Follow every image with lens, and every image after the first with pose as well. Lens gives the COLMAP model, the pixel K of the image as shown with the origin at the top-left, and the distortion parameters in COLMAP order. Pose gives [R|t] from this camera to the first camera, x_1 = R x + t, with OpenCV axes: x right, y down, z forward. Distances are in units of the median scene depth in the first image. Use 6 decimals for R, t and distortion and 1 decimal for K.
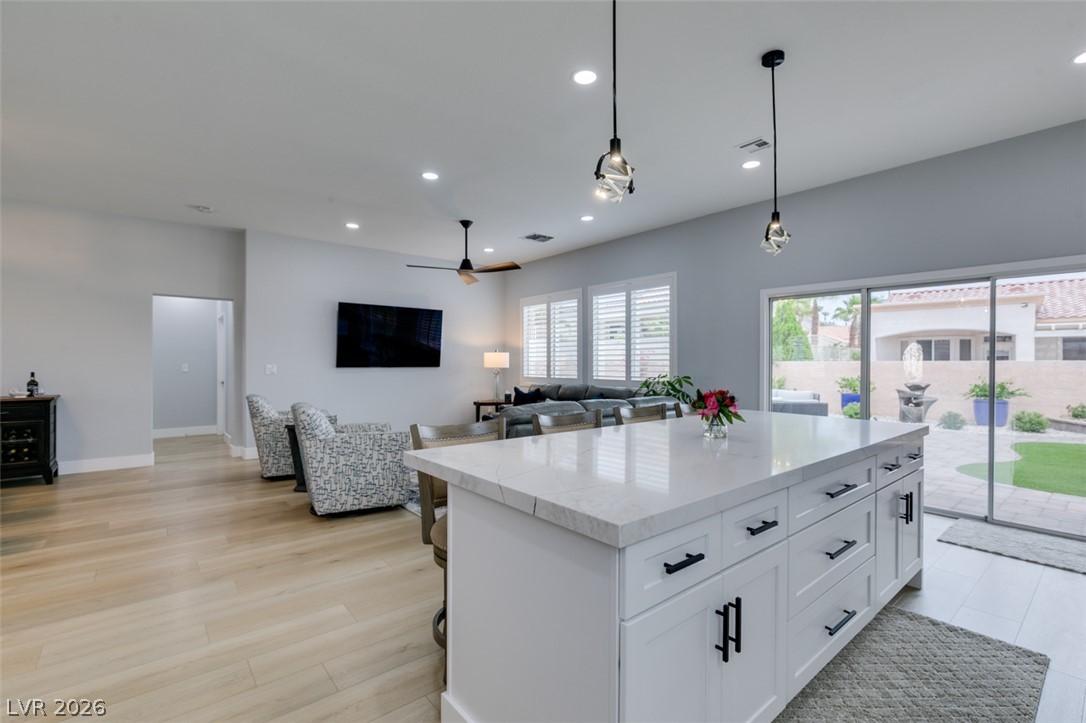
lens RADIAL K [[485.8, 0, 541.2], [0, 485.8, 365.1], [0, 0, 1]] dist [-0.000148, -0.000812]
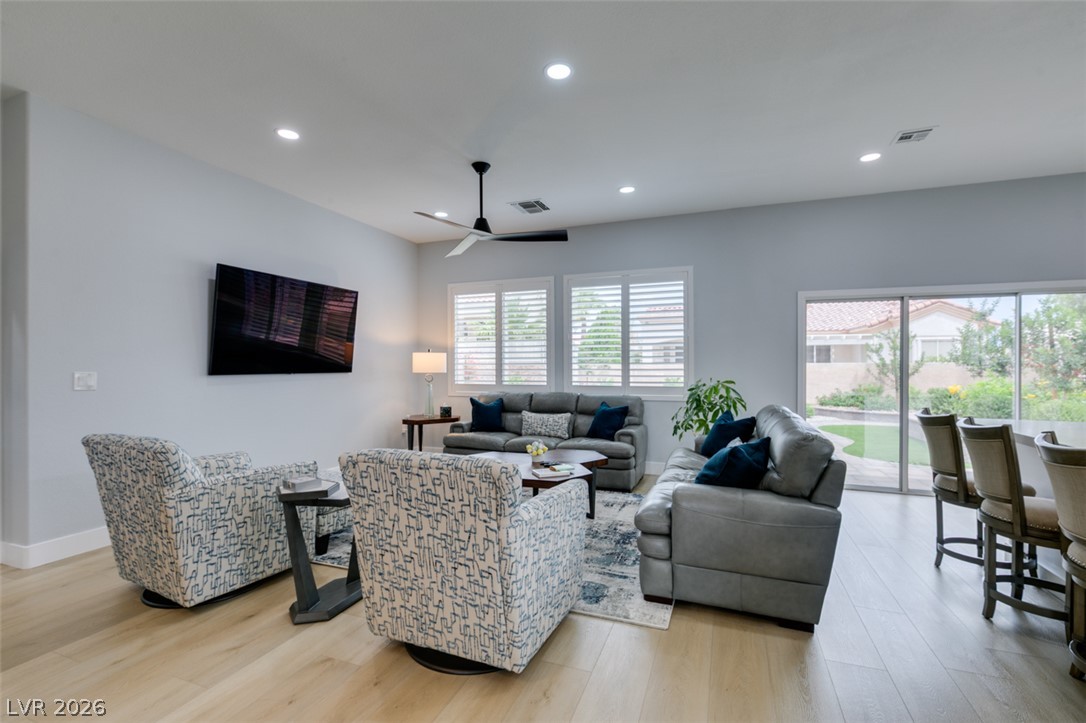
lens RADIAL K [[485.8, 0, 541.2], [0, 485.8, 365.1], [0, 0, 1]] dist [-0.000148, -0.000812]
pose [[0.871298, -0.001884, 0.490751, -0.377664], [0.004795, 0.999978, -0.004673, -0.002735], [-0.490731, 0.006425, 0.871287, 0.311213]]
